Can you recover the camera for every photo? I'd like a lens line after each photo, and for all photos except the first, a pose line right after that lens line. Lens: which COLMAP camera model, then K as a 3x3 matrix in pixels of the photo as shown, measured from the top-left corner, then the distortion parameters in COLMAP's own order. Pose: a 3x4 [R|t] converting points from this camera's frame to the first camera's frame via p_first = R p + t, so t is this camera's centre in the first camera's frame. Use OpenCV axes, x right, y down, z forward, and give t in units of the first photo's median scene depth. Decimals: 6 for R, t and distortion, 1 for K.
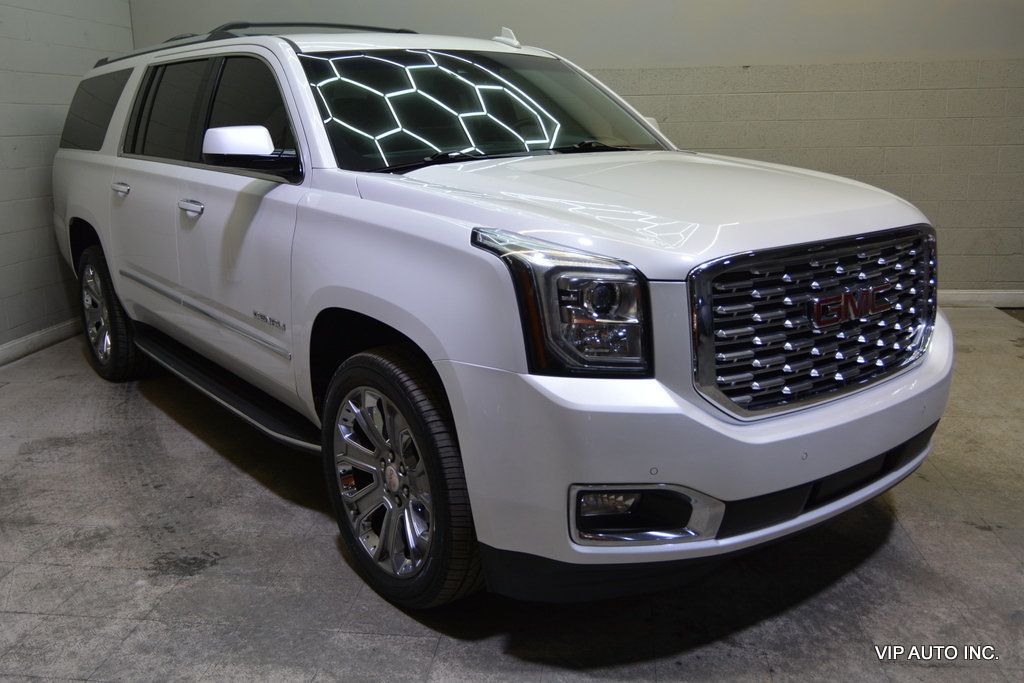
lens RADIAL K [[911.7, 0, 514.0], [0, 911.7, 339.7], [0, 0, 1]] dist [-0.035612, 0.018975]
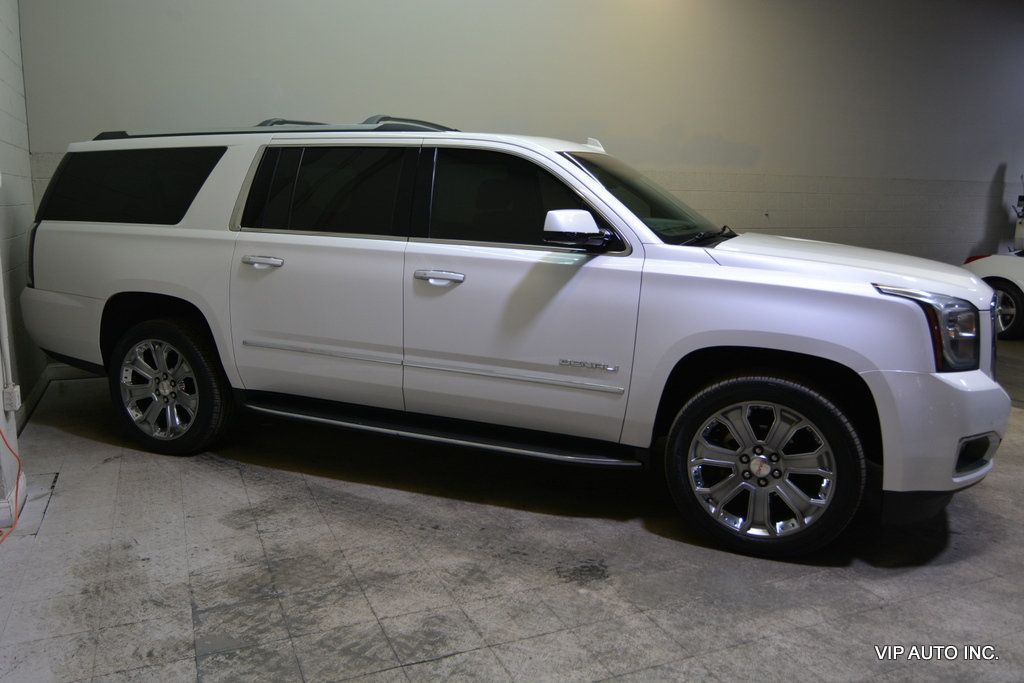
lens RADIAL K [[778.0, 0, 514.4], [0, 778.0, 346.3], [0, 0, 1]] dist [-0.010607, 0.008700]
pose [[0.866481, -0.068105, 0.494543, -0.953082], [0.092786, 0.995360, -0.025495, -0.031557], [-0.490512, 0.067978, 0.868779, 0.138440]]
